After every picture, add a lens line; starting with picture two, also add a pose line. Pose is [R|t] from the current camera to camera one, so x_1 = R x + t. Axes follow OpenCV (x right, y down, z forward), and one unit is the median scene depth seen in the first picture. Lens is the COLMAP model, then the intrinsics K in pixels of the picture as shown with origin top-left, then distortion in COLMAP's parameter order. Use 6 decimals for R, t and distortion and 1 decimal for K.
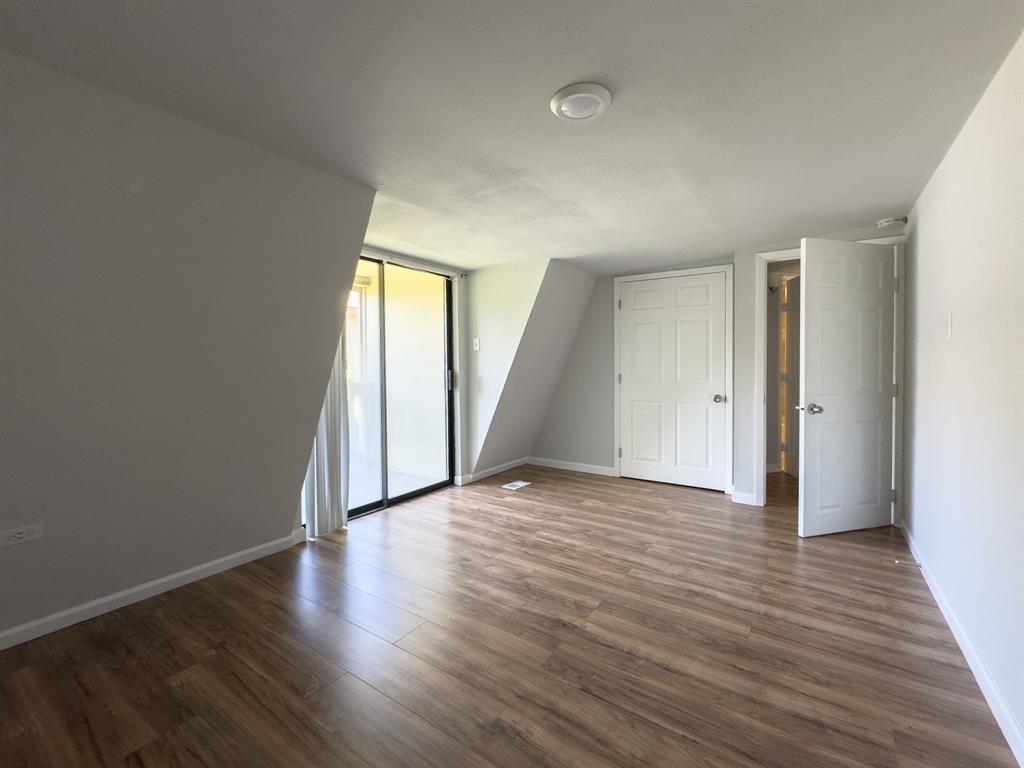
lens RADIAL K [[442.3, 0, 532.4], [0, 442.3, 357.2], [0, 0, 1]] dist [-0.002843, 0.000559]
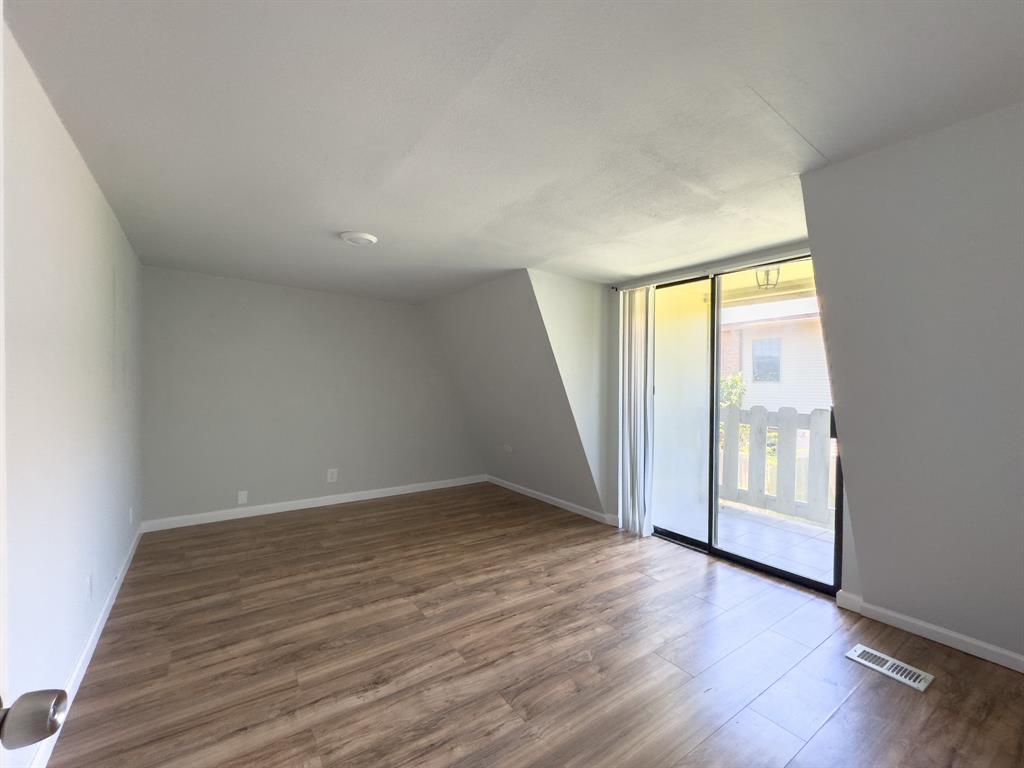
lens RADIAL K [[442.3, 0, 501.5], [0, 442.3, 387.3], [0, 0, 1]] dist [-0.002843, 0.000559]
pose [[-0.396770, 0.017038, -0.917760, 0.861274], [0.004723, 0.999852, 0.016520, -0.015236], [0.917906, 0.002220, -0.396792, 1.298496]]
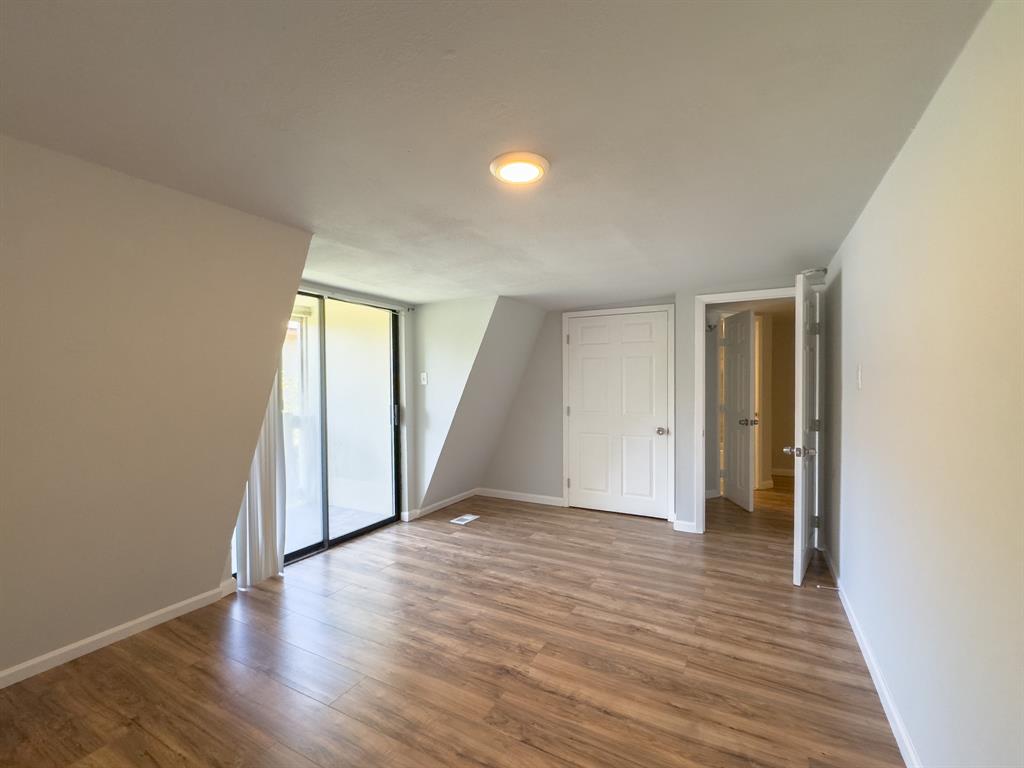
lens RADIAL K [[442.3, 0, 533.0], [0, 442.3, 375.4], [0, 0, 1]] dist [-0.002843, 0.000559]
pose [[0.994544, 0.003174, 0.104266, 0.016731], [-0.002747, 0.999987, -0.004239, -0.045595], [-0.104278, 0.003929, 0.994540, -0.003600]]
